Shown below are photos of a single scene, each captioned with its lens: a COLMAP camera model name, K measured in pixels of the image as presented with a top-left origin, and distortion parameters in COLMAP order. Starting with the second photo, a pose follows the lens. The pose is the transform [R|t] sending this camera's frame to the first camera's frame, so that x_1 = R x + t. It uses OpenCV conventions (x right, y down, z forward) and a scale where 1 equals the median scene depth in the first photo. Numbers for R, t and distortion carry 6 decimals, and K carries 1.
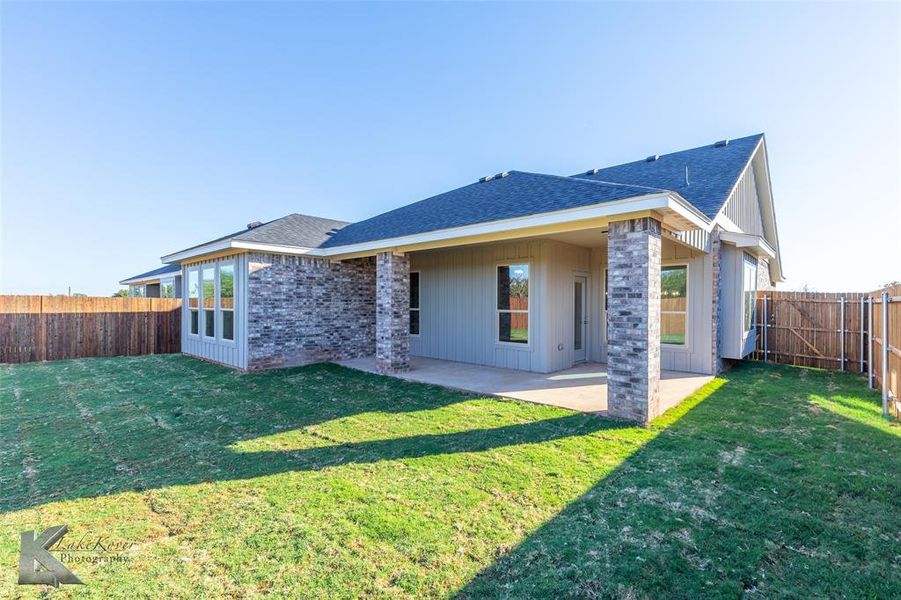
lens RADIAL K [[404.8, 0, 449.3], [0, 404.8, 304.8], [0, 0, 1]] dist [0.008182, -0.000287]
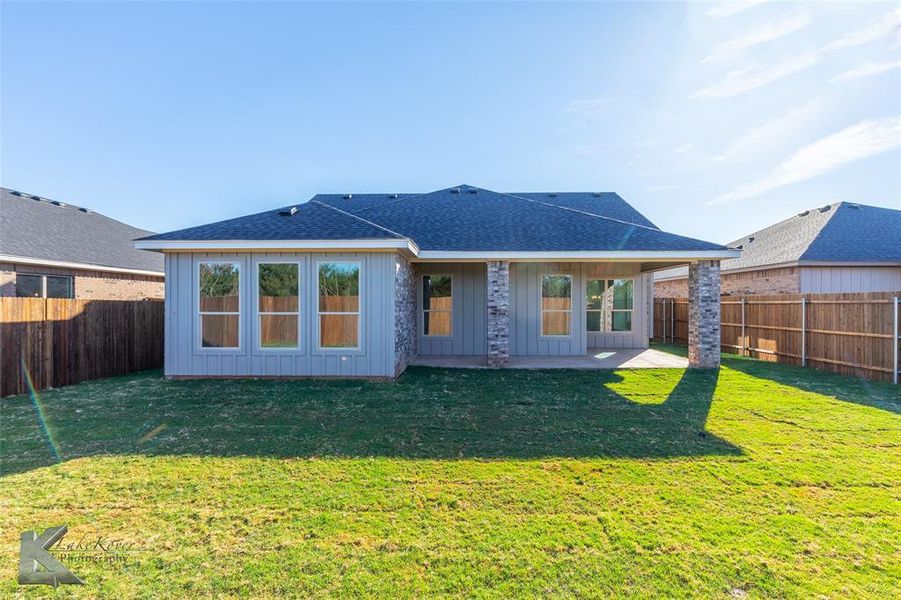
lens RADIAL K [[404.8, 0, 449.3], [0, 404.8, 304.8], [0, 0, 1]] dist [0.008182, -0.000287]
pose [[0.757410, -0.002946, 0.652933, -1.008798], [0.004080, 0.999992, -0.000220, -0.005624], [-0.652927, 0.002831, 0.757415, 0.224826]]
